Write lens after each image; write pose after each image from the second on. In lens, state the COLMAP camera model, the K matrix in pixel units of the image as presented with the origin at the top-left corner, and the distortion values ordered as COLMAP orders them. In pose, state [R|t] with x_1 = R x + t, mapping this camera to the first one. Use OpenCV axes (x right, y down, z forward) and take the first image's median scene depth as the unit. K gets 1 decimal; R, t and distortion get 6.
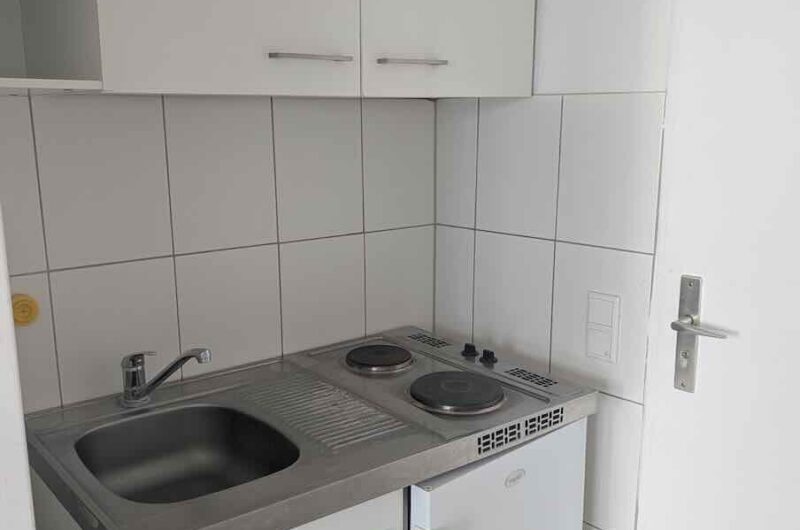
lens RADIAL K [[712.1, 0, 400.3], [0, 712.1, 284.5], [0, 0, 1]] dist [0.002135, -0.294040]
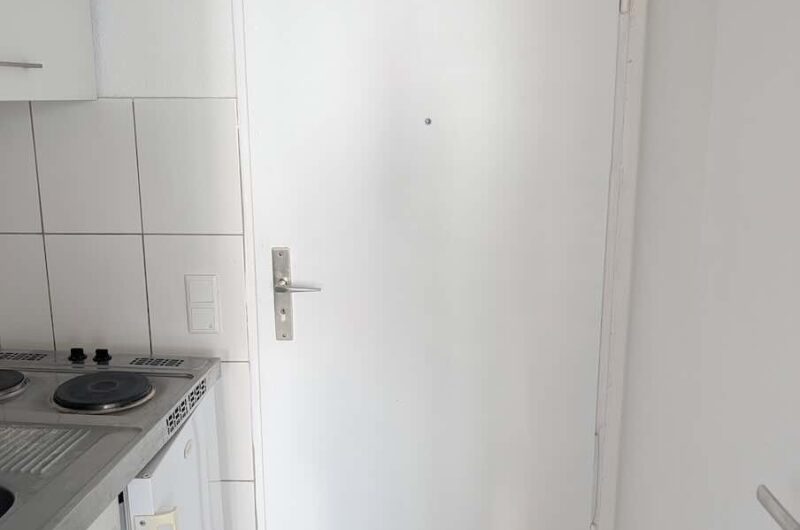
lens RADIAL K [[712.1, 0, 400.3], [0, 712.1, 284.5], [0, 0, 1]] dist [0.002135, -0.294040]
pose [[0.634465, -0.157183, 0.756801, -0.387309], [0.152991, 0.985272, 0.076375, -0.010322], [-0.757660, 0.067327, 0.649168, 0.025818]]
